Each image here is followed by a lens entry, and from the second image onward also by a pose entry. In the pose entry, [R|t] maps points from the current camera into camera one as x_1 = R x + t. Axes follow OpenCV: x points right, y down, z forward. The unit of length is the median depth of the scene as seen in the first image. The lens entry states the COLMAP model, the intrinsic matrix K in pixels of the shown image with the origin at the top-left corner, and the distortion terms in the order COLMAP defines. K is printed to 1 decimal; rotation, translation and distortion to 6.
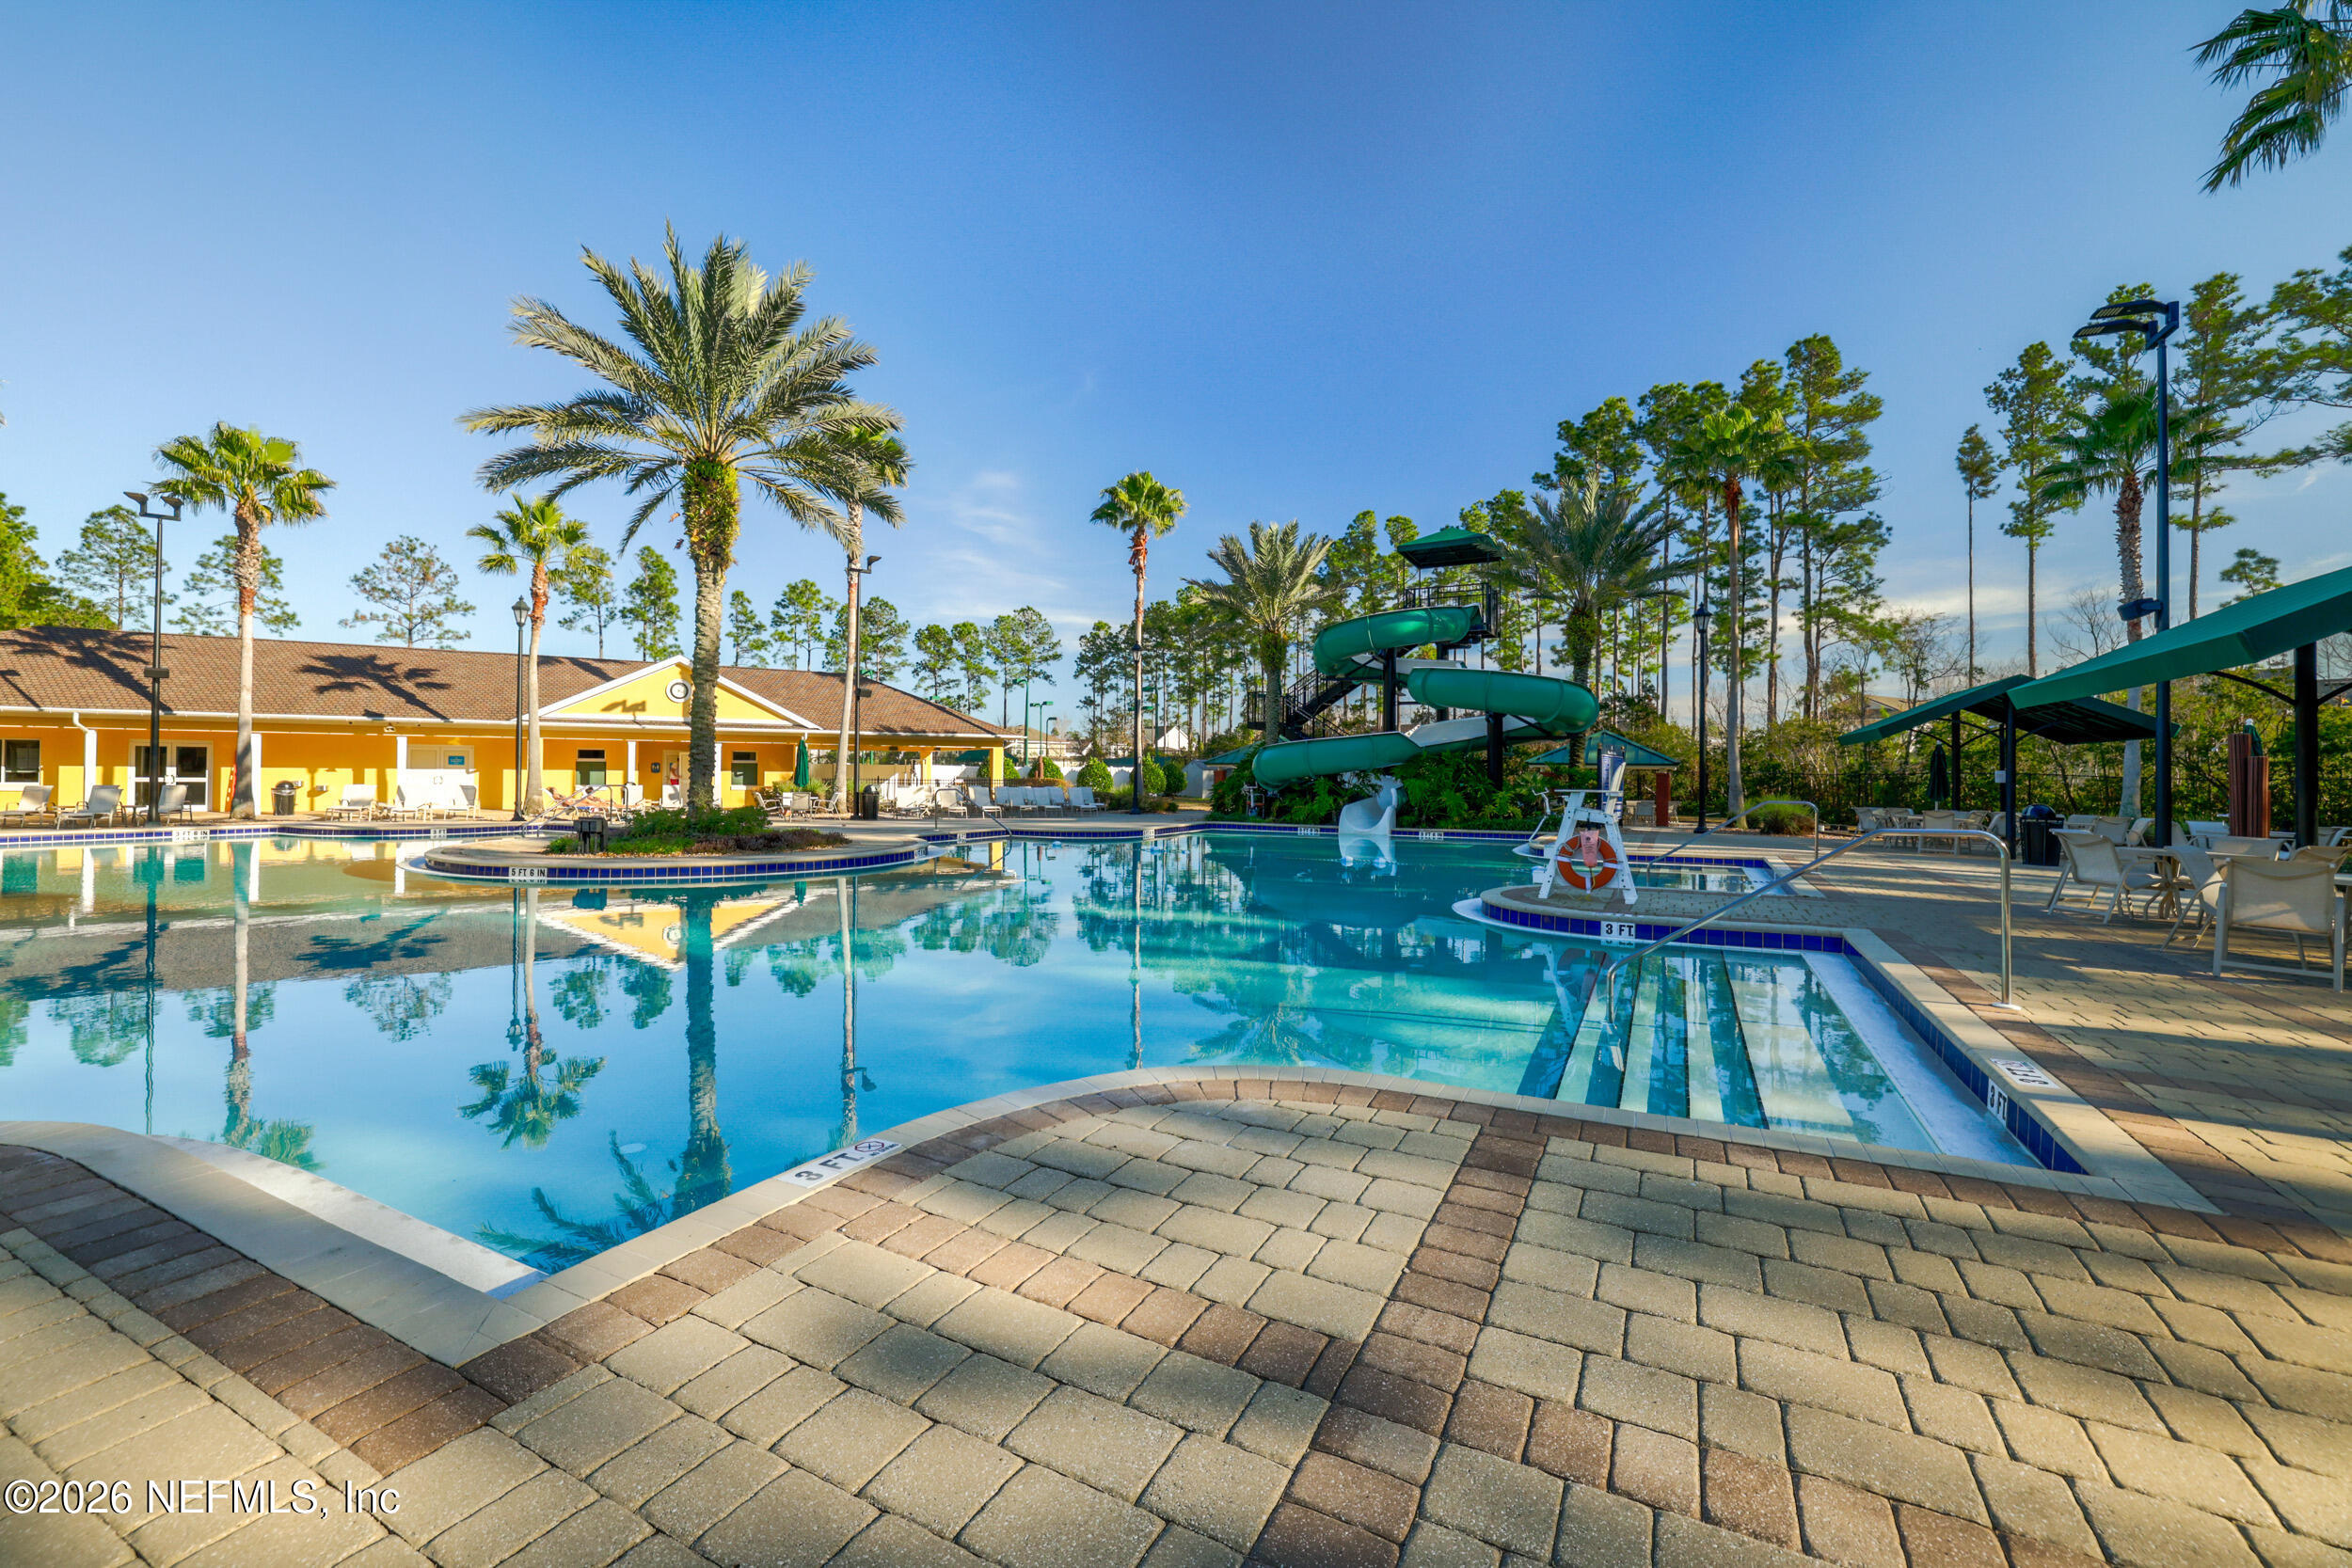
lens RADIAL K [[1000.4, 0, 1168.0], [0, 1000.4, 777.9], [0, 0, 1]] dist [0.003092, 0.000595]
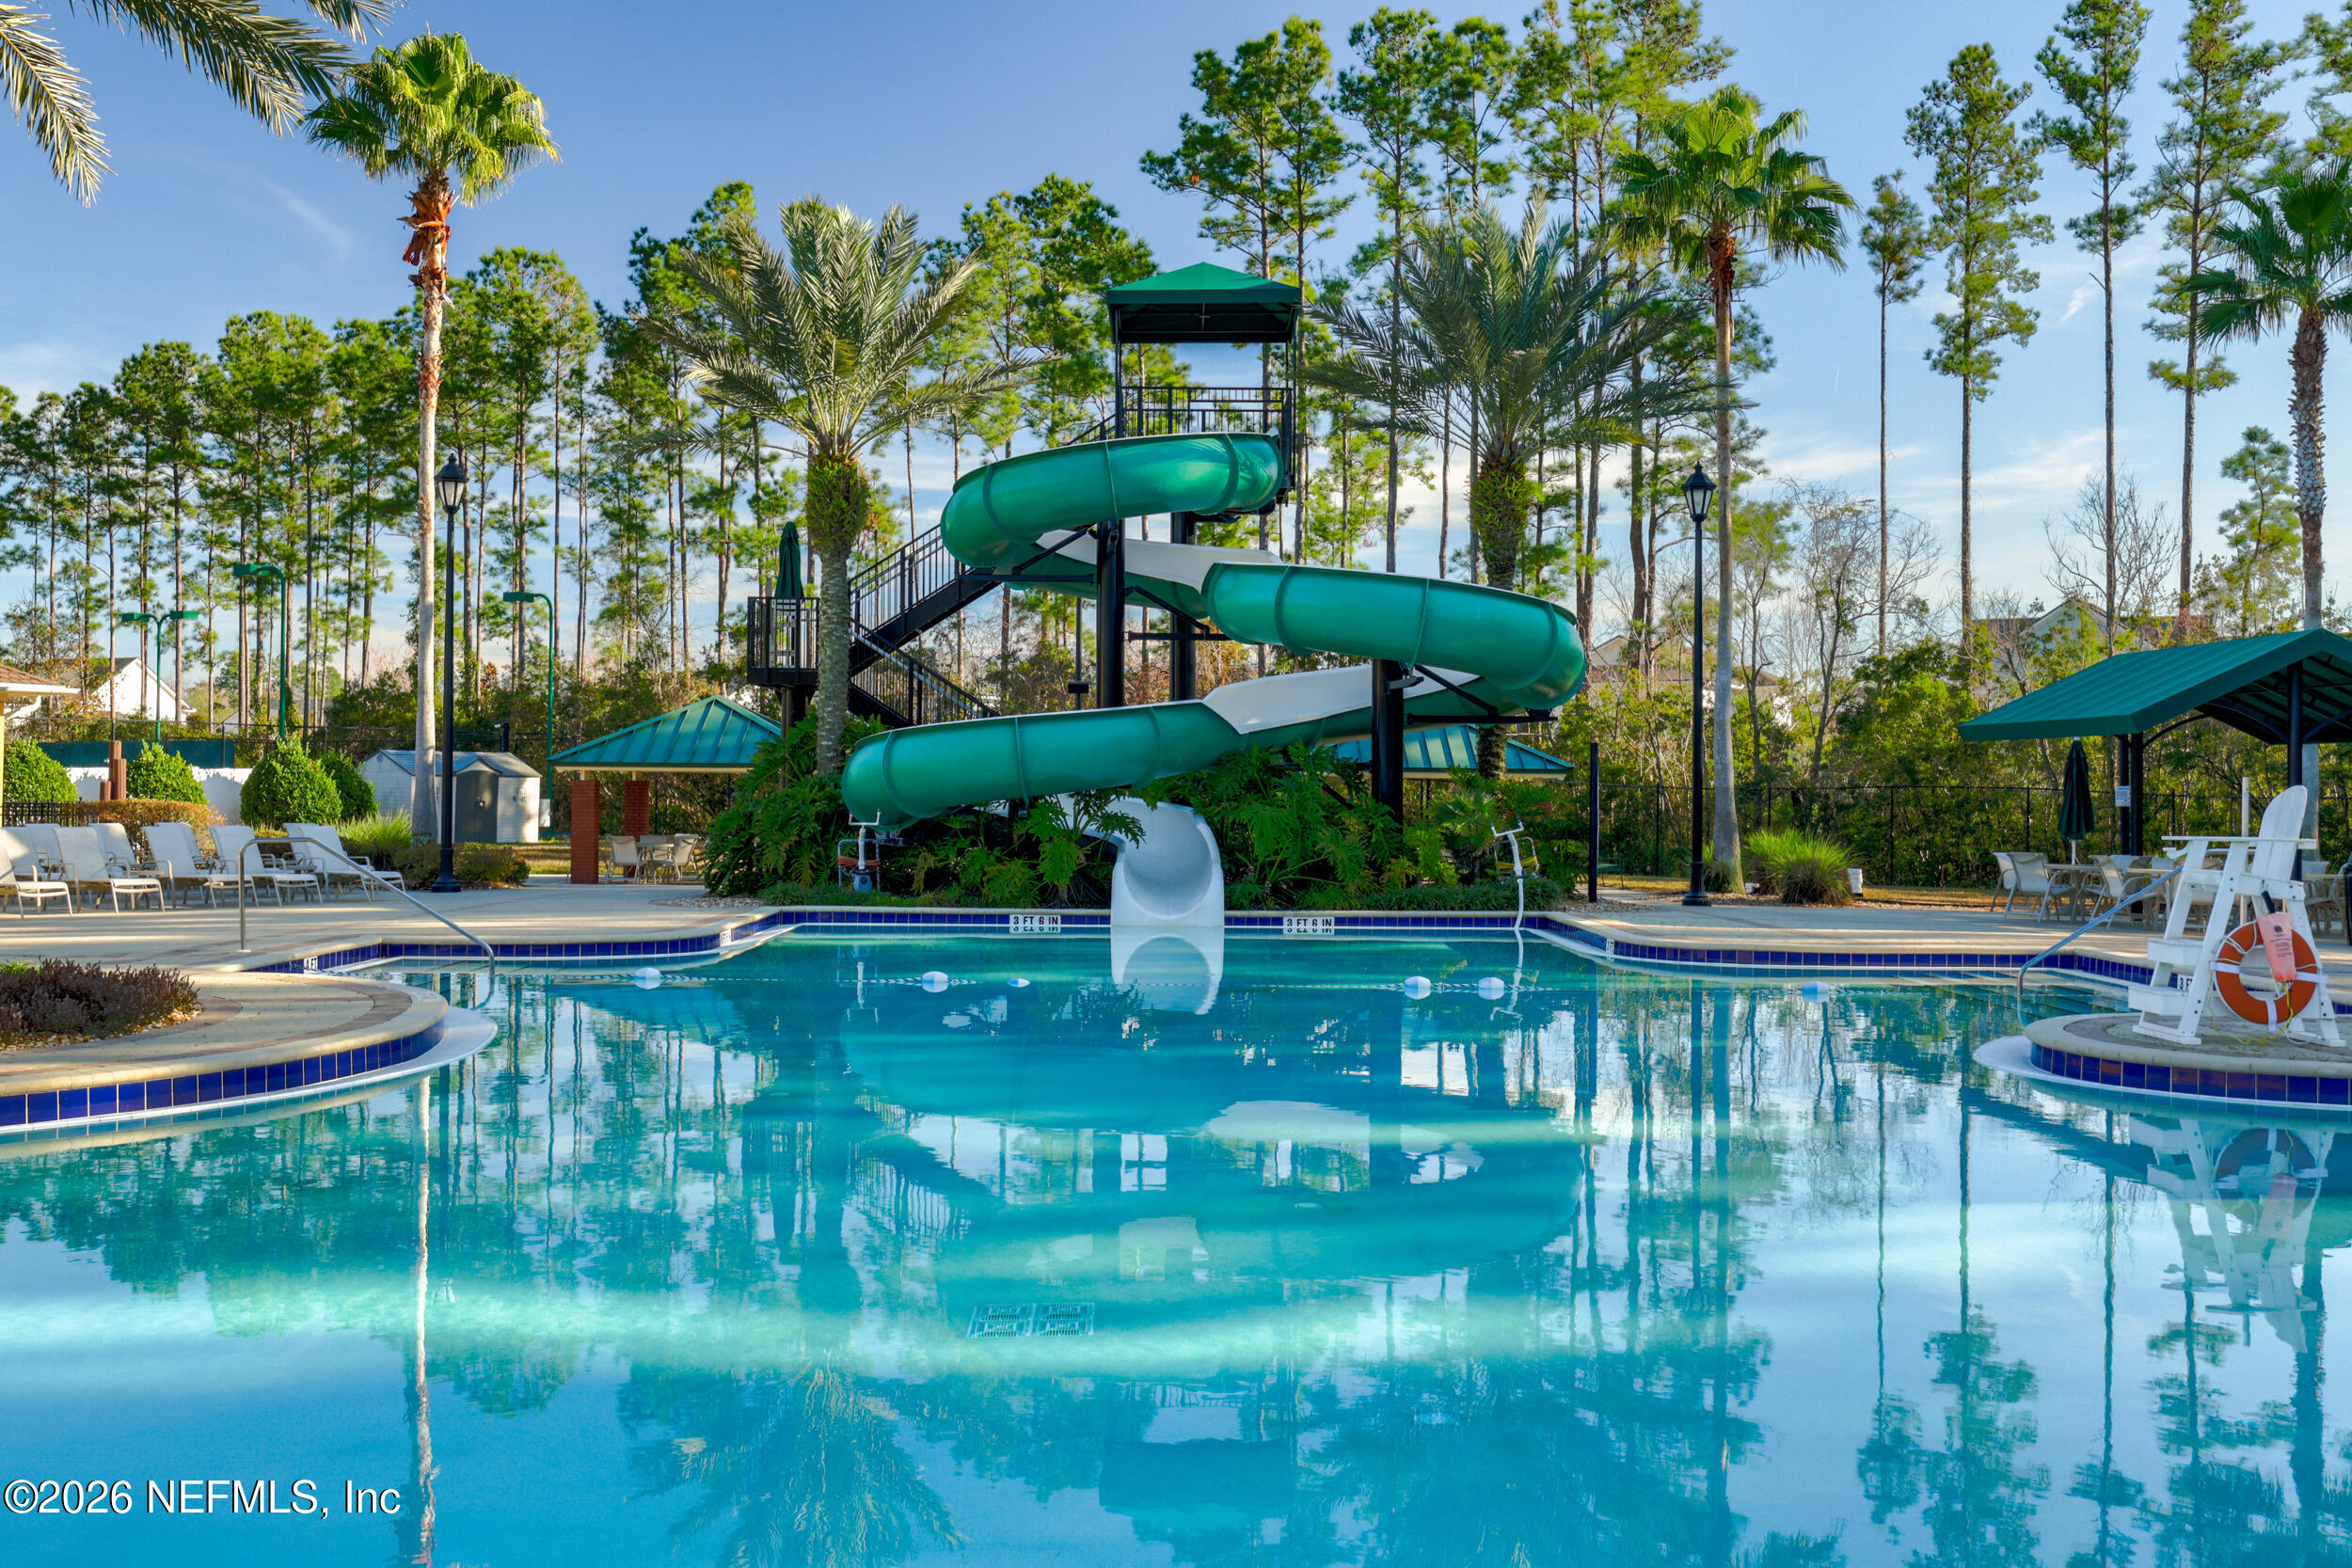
lens RADIAL K [[2288.3, 0, 1176.3], [0, 2288.3, 783.5], [0, 0, 1]] dist [0.007023, 0.000000]
pose [[0.884335, 0.000591, 0.466853, -0.167561], [0.000646, 0.999997, -0.002488, -0.003354], [-0.466853, 0.002501, 0.884331, 0.047387]]
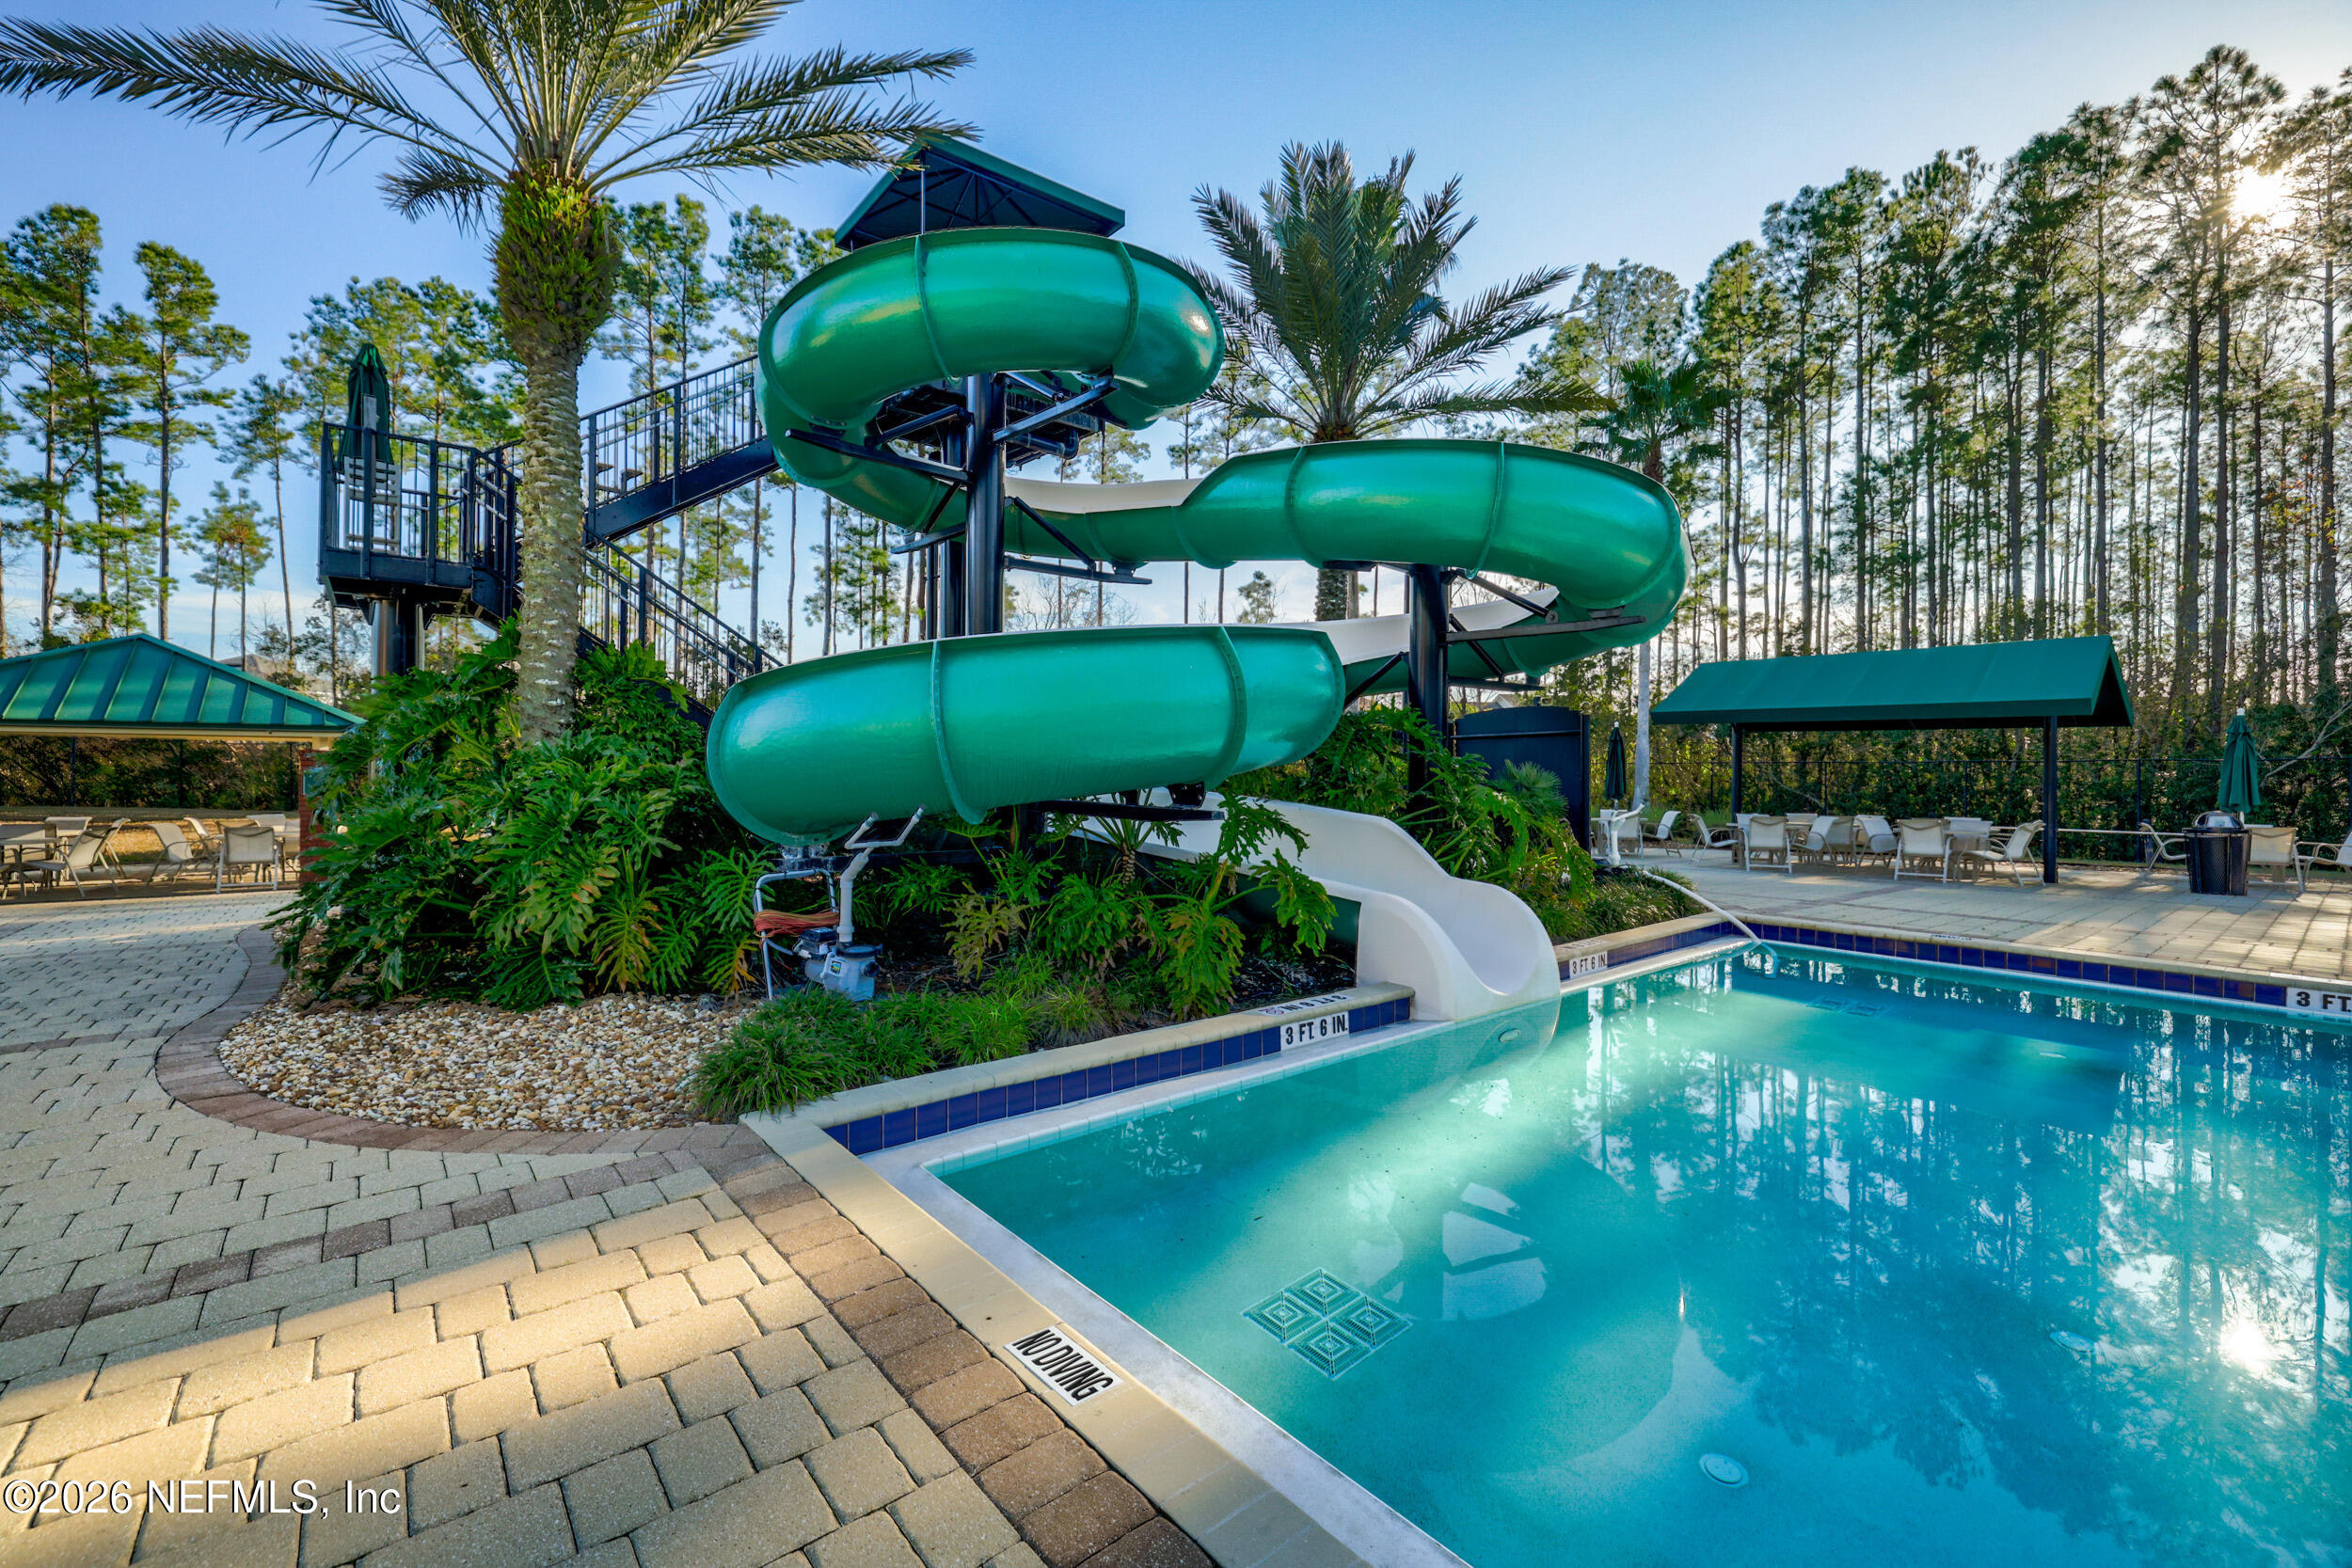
lens RADIAL K [[1000.4, 0, 1171.6], [0, 1000.4, 773.1], [0, 0, 1]] dist [0.003092, 0.000595]
pose [[0.402422, -0.008965, 0.915410, -0.055971], [-0.004303, 0.999922, 0.011685, -0.000100], [-0.915444, -0.008641, 0.402352, 0.556427]]
